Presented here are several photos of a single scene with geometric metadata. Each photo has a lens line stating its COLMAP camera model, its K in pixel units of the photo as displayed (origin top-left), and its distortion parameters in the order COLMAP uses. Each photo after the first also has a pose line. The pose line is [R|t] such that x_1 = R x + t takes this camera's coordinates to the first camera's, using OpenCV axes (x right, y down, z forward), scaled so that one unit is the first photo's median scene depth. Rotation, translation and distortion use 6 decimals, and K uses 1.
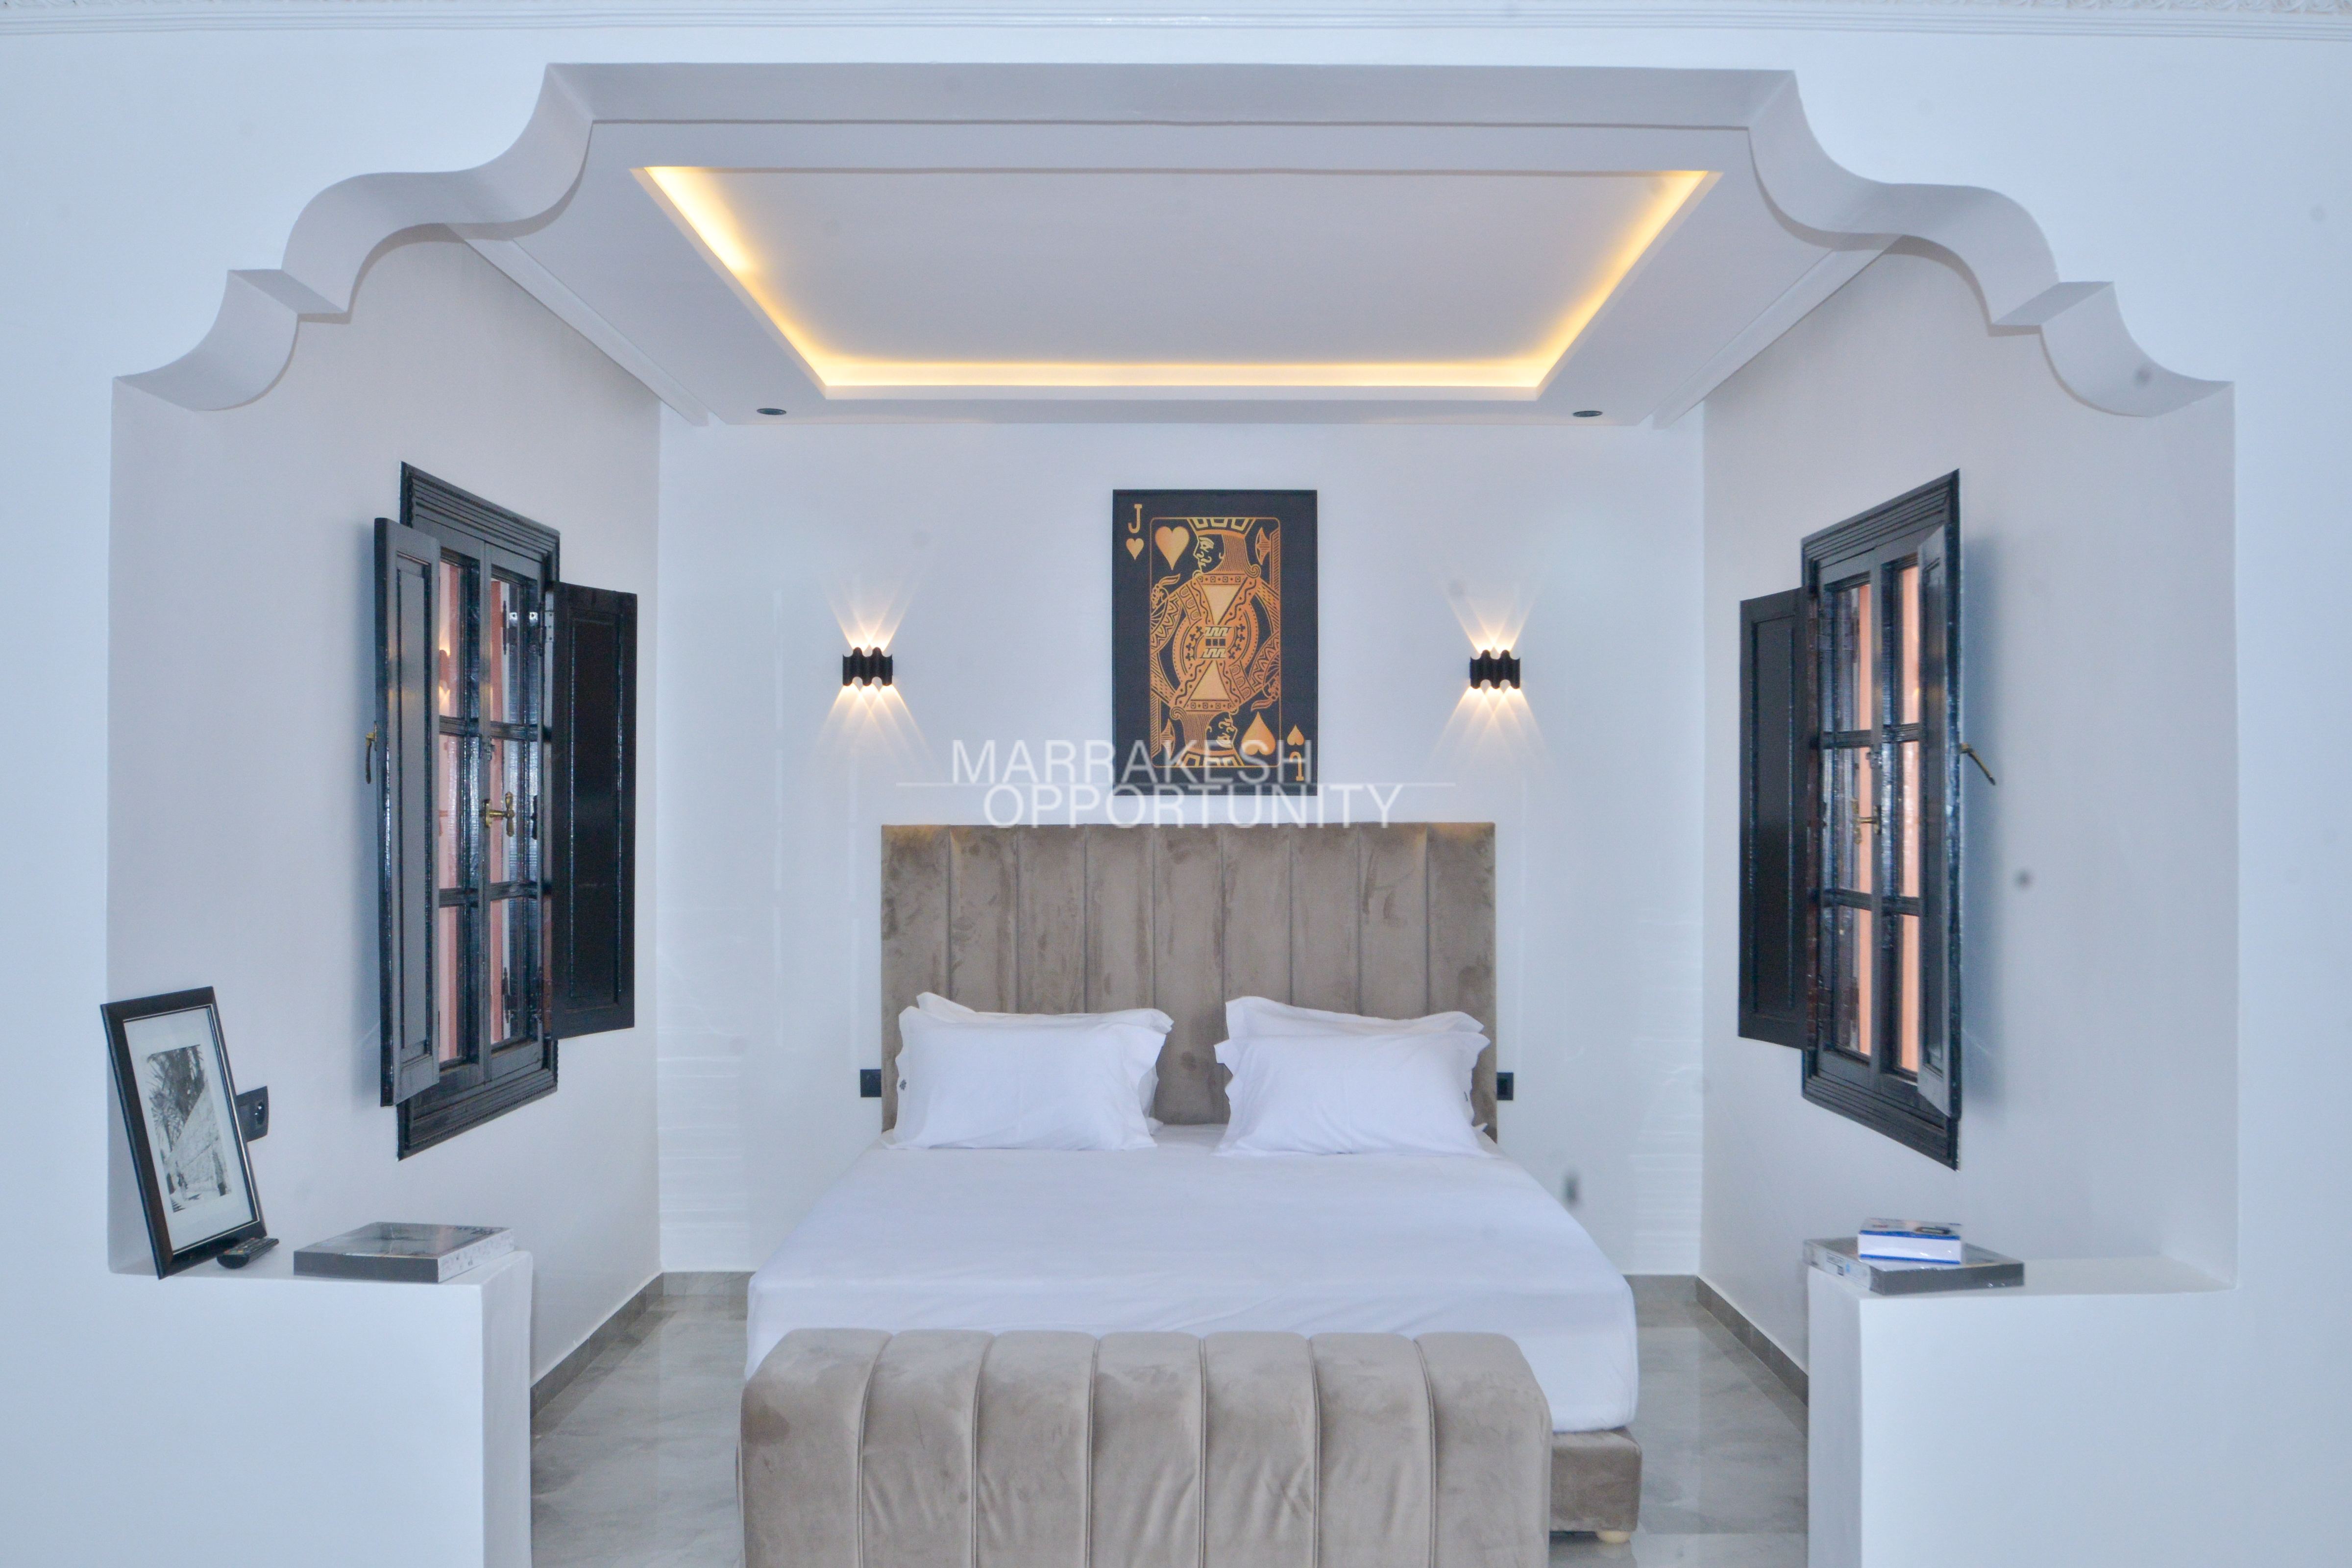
lens RADIAL K [[2052.8, 0, 1182.5], [0, 2052.8, 786.2], [0, 0, 1]] dist [-0.048574, -0.005514]
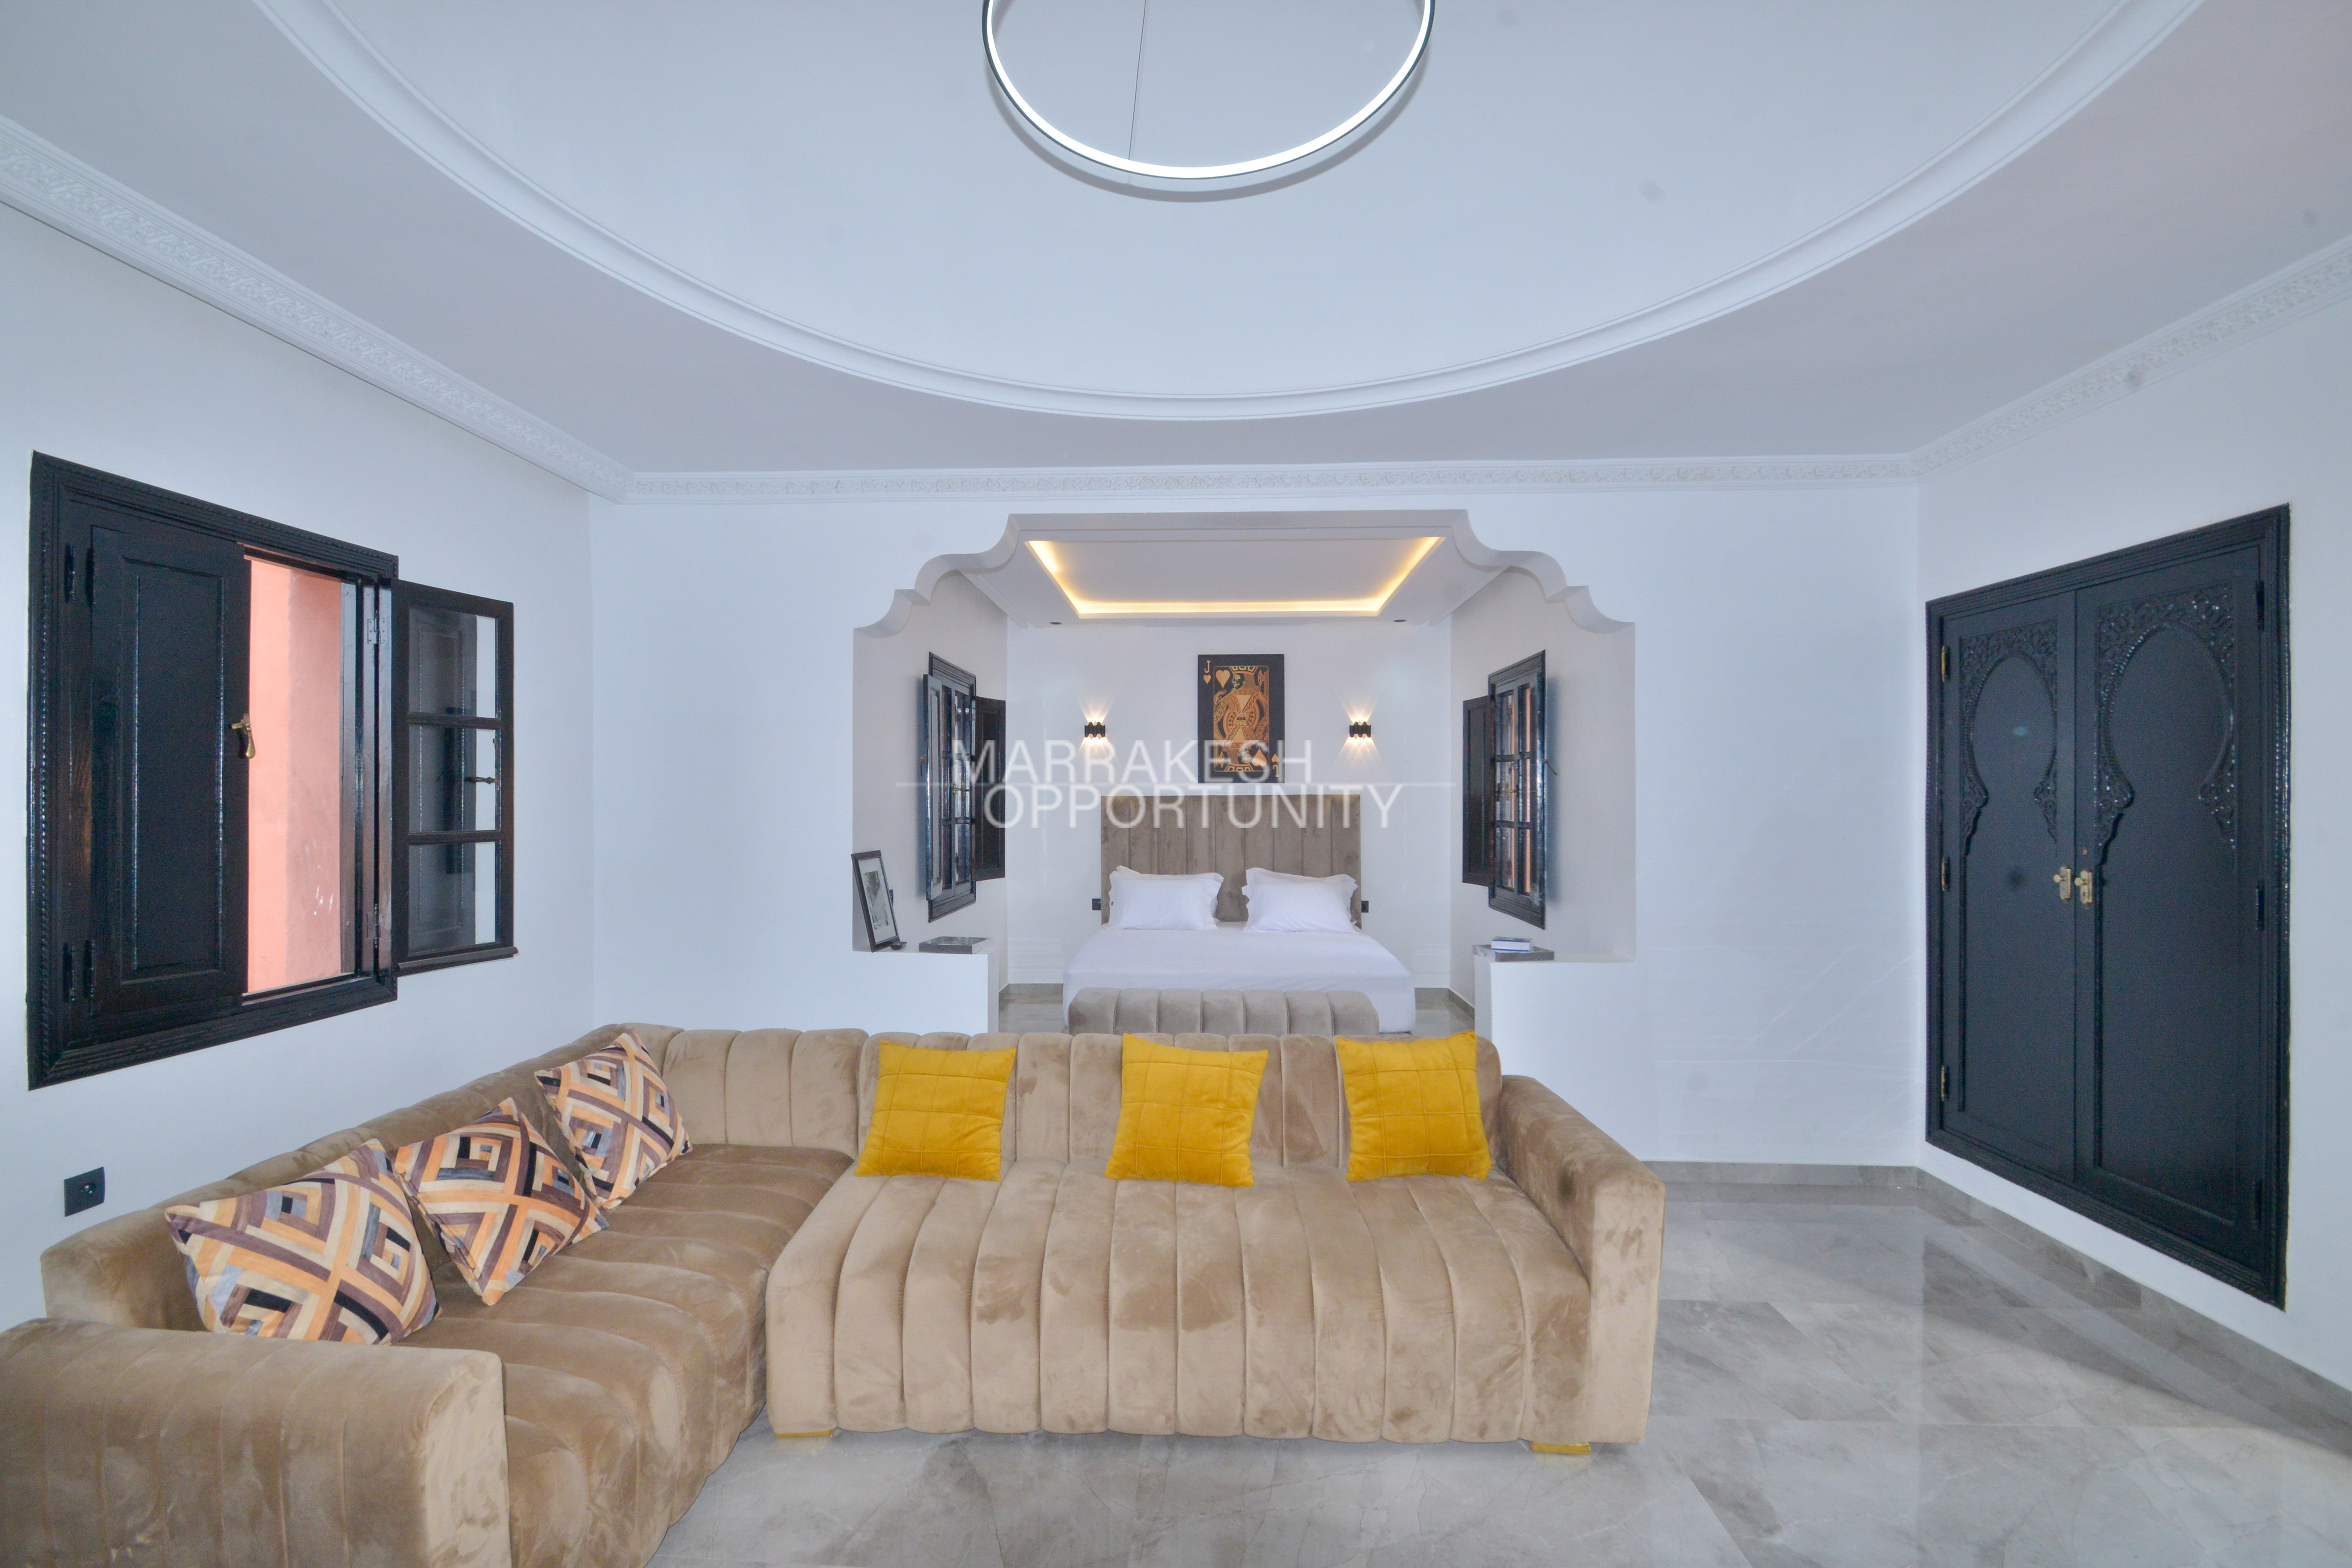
lens RADIAL K [[1046.3, 0, 1152.8], [0, 1046.3, 782.0], [0, 0, 1]] dist [0.002694, -0.000156]
pose [[0.998577, -0.001656, -0.053303, -0.025735], [0.001459, 0.999992, -0.003724, 0.008784], [0.053309, 0.003641, 0.998571, -0.254232]]
